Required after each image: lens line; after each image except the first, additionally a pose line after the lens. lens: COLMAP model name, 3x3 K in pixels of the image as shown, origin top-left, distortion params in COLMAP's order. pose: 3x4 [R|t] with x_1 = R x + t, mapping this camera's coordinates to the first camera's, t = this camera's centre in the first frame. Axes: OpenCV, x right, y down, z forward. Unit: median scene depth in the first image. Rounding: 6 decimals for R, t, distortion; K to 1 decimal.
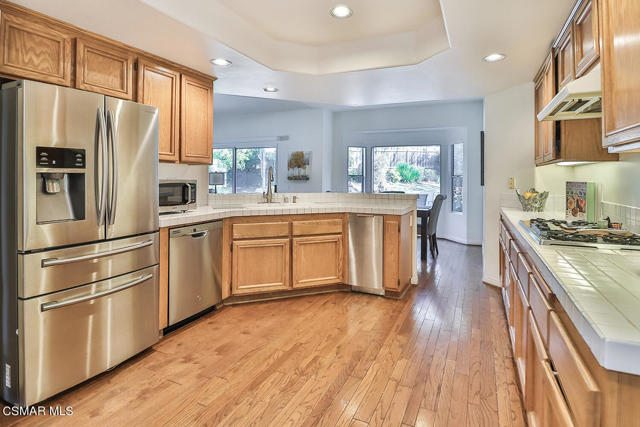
lens RADIAL K [[343.2, 0, 320.0], [0, 343.2, 183.7], [0, 0, 1]] dist [-0.000062, 0.000162]
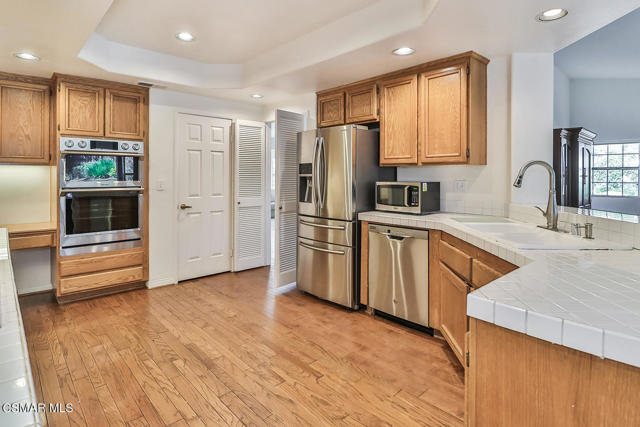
lens RADIAL K [[341.4, 0, 318.2], [0, 341.4, 178.4], [0, 0, 1]] dist [-0.000542, -0.000314]
pose [[-0.374817, 0.001396, -0.927098, 0.815189], [-0.019043, 0.999776, 0.009205, -0.031511], [0.926903, 0.021105, -0.374707, 1.473185]]
